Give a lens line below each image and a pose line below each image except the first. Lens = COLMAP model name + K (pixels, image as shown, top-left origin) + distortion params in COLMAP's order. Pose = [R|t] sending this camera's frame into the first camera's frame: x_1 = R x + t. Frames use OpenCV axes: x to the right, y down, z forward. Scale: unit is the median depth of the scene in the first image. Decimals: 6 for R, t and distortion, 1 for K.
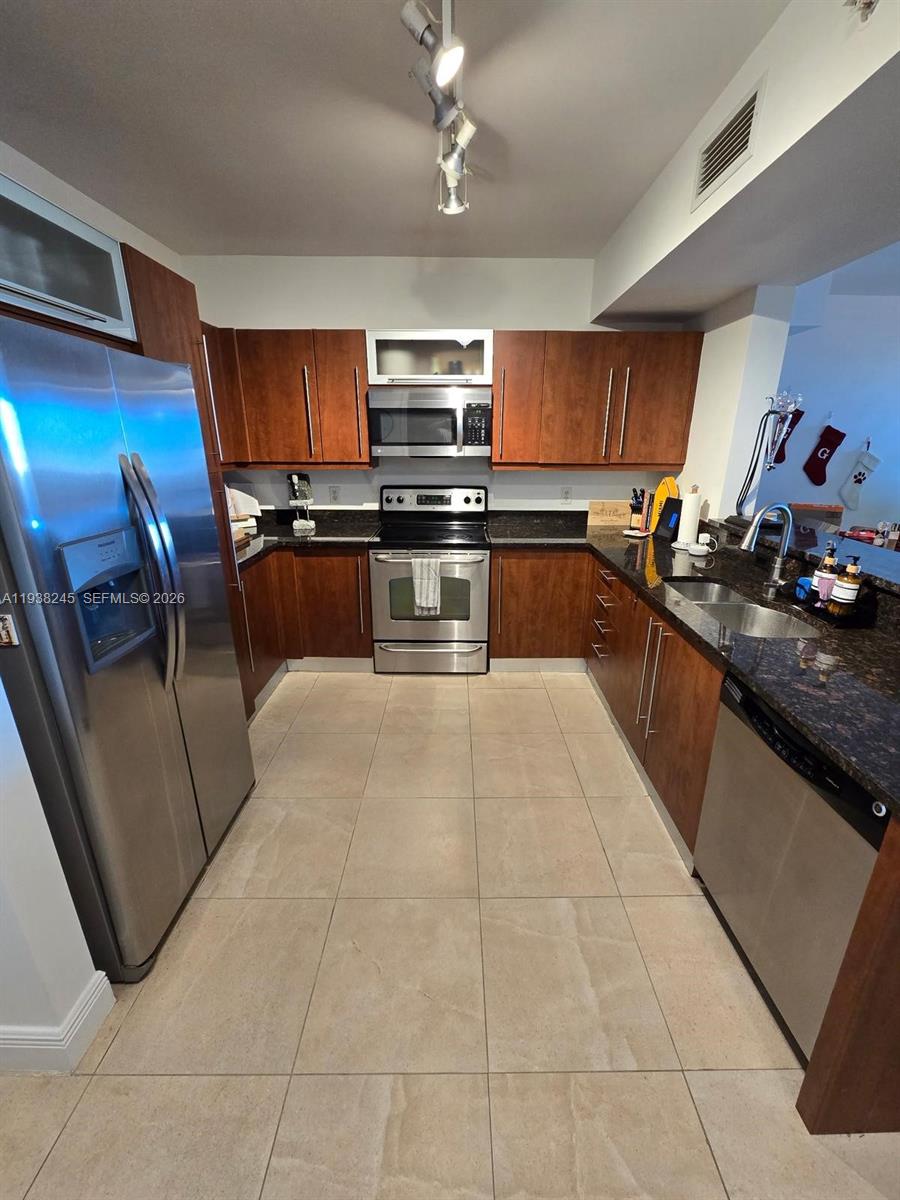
lens RADIAL K [[487.7, 0, 461.0], [0, 487.7, 596.3], [0, 0, 1]] dist [-0.001241, -0.000049]
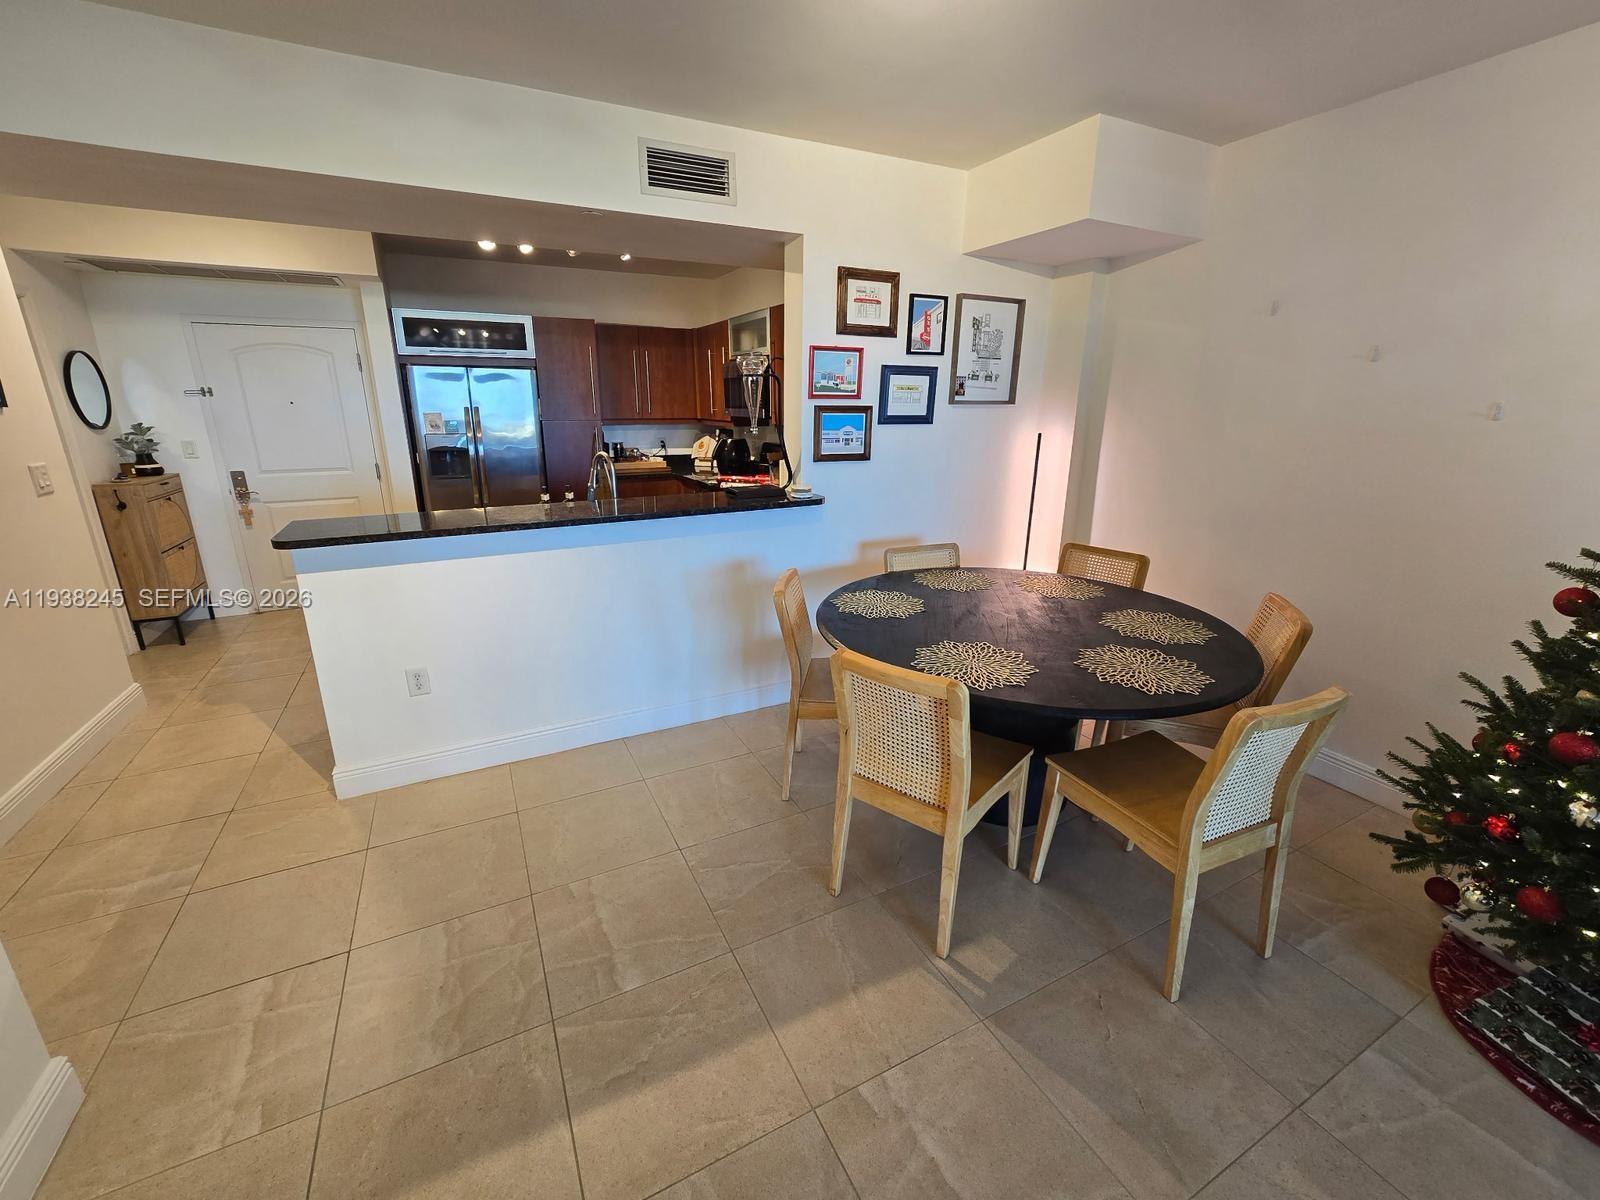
lens RADIAL K [[650.3, 0, 793.9], [0, 650.3, 589.1], [0, 0, 1]] dist [-0.001241, -0.000049]
pose [[0.444737, 0.248863, -0.860393, 1.469328], [-0.279552, 0.951203, 0.130629, -0.131991], [0.850917, 0.182429, 0.492606, 0.406005]]
